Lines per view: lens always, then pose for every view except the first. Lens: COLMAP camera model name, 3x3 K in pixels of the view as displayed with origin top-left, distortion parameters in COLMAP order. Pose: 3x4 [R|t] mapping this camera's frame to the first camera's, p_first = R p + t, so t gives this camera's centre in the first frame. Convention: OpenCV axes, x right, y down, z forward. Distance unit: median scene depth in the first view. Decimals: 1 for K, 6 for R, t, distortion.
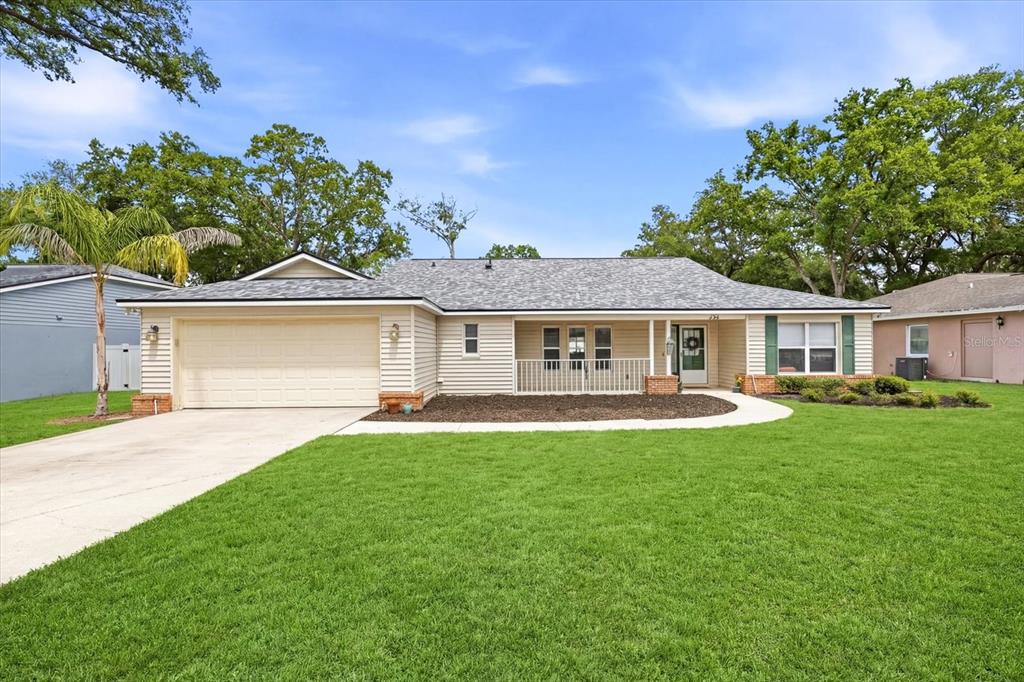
lens RADIAL K [[416.6, 0, 509.7], [0, 416.6, 351.1], [0, 0, 1]] dist [0.000319, -0.000002]
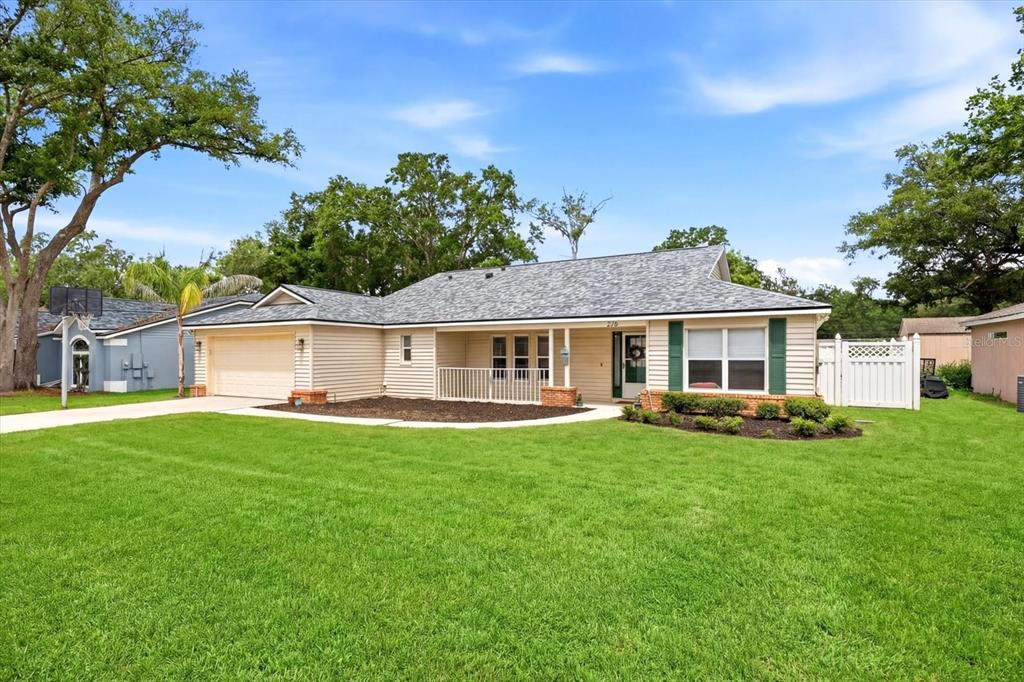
lens RADIAL K [[487.3, 0, 511.4], [0, 487.3, 358.0], [0, 0, 1]] dist [-0.001368, 0.000017]
pose [[0.882811, 0.008250, -0.469657, 0.751140], [-0.007020, 0.999966, 0.004370, -0.010869], [0.469677, -0.000561, 0.882838, -0.038791]]
